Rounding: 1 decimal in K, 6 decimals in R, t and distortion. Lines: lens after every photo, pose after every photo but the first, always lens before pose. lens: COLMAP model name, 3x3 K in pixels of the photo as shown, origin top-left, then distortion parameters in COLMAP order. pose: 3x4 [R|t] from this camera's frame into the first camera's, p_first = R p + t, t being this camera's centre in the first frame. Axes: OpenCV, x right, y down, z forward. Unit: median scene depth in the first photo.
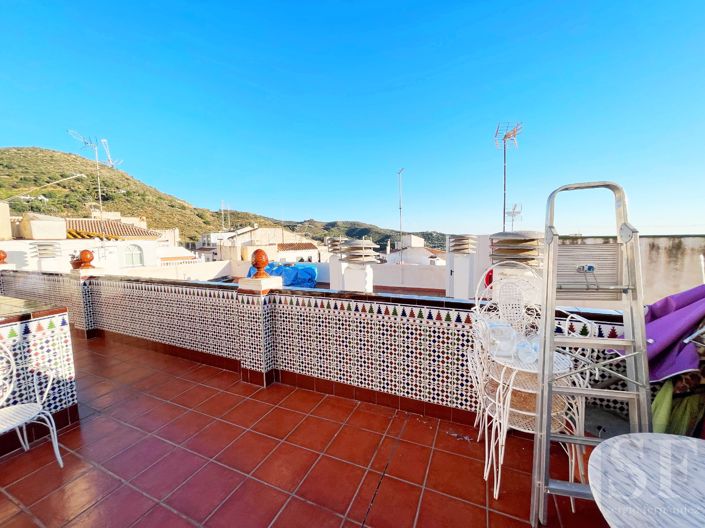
lens RADIAL K [[282.1, 0, 353.9], [0, 282.1, 259.7], [0, 0, 1]] dist [0.000841, 0.001367]
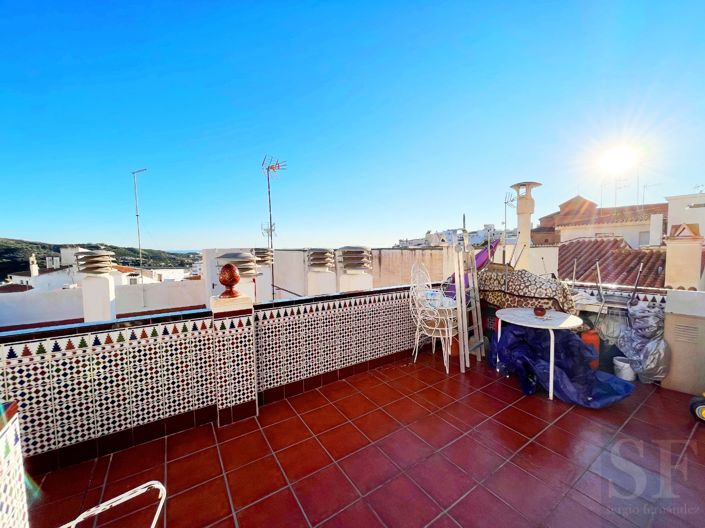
lens RADIAL K [[282.1, 0, 355.2], [0, 282.1, 265.4], [0, 0, 1]] dist [0.000841, 0.001367]
pose [[0.526144, -0.044797, 0.849215, -0.854174], [0.068175, 0.997619, 0.010387, -0.014239], [-0.847658, 0.052431, 0.527946, 0.221820]]
